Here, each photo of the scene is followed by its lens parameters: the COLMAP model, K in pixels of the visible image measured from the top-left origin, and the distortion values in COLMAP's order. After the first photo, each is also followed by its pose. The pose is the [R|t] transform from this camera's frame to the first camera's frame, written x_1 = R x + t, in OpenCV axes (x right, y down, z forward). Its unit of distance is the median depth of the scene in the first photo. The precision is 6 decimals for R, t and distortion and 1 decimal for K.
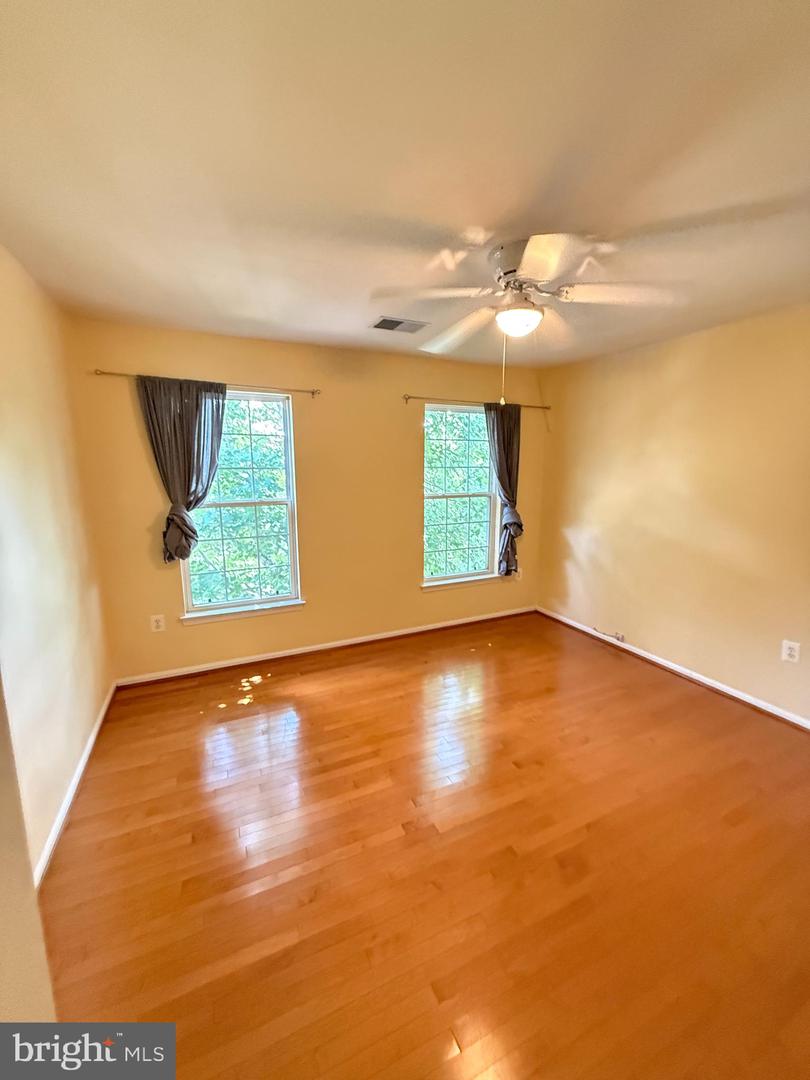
lens RADIAL K [[432.8, 0, 408.8], [0, 432.8, 539.4], [0, 0, 1]] dist [-0.000226, -0.000185]
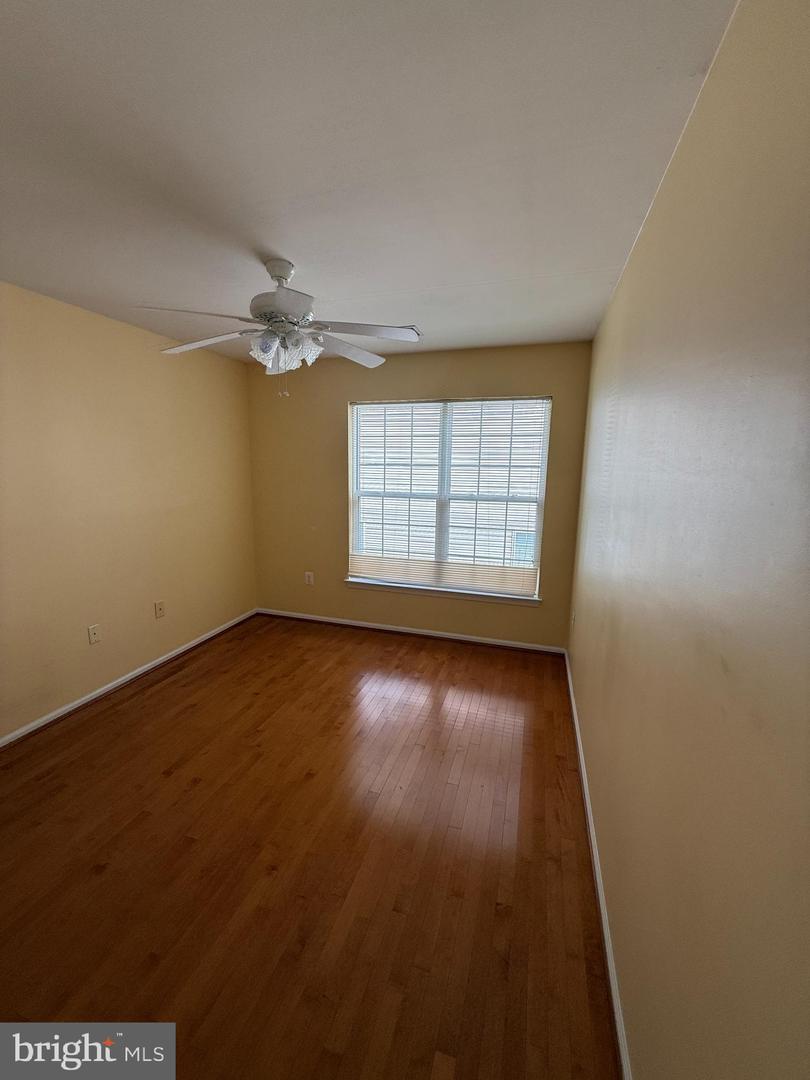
lens RADIAL K [[432.8, 0, 402.7], [0, 432.8, 539.7], [0, 0, 1]] dist [-0.000226, -0.000185]
pose [[0.737683, 0.139030, -0.660677, 0.569233], [-0.127211, 0.989663, 0.066222, -0.054244], [0.663055, 0.035194, 0.747743, 0.225082]]
